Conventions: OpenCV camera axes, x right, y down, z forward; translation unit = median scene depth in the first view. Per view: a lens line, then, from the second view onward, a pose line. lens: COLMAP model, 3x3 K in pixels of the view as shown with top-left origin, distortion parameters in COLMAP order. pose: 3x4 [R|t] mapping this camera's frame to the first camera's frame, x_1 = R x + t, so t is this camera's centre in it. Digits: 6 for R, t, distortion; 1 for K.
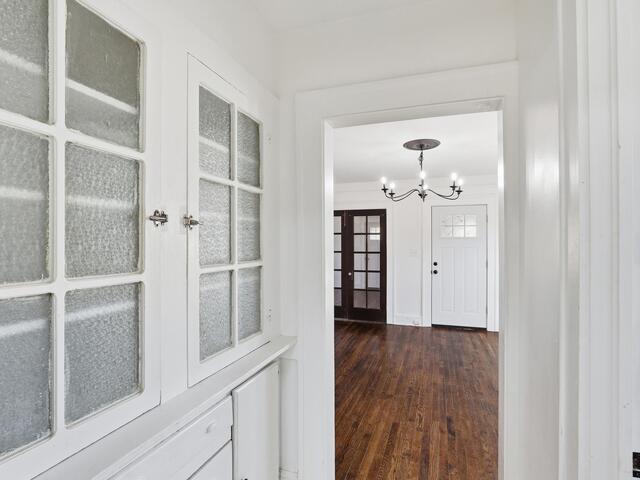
lens RADIAL K [[333.8, 0, 320.0], [0, 333.8, 240.0], [0, 0, 1]] dist [-0.029117, 0.000237]
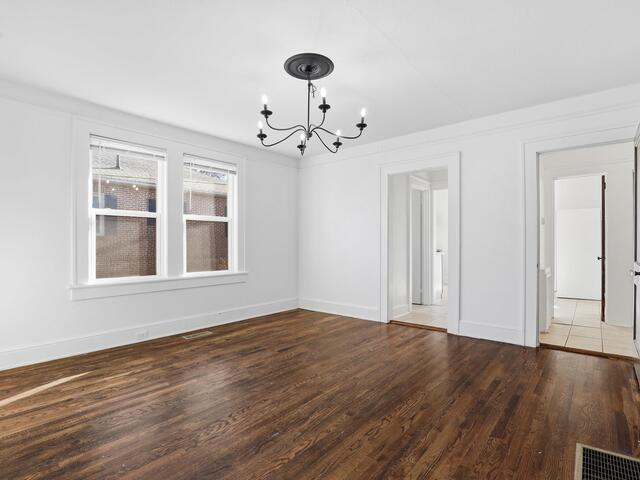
lens RADIAL K [[333.8, 0, 320.0], [0, 333.8, 240.0], [0, 0, 1]] dist [-0.029117, 0.000237]
pose [[-0.933197, 0.000607, 0.359365, 0.025257], [-0.006128, 0.999826, -0.017602, 0.103665], [-0.359314, -0.018628, -0.933031, 1.798480]]
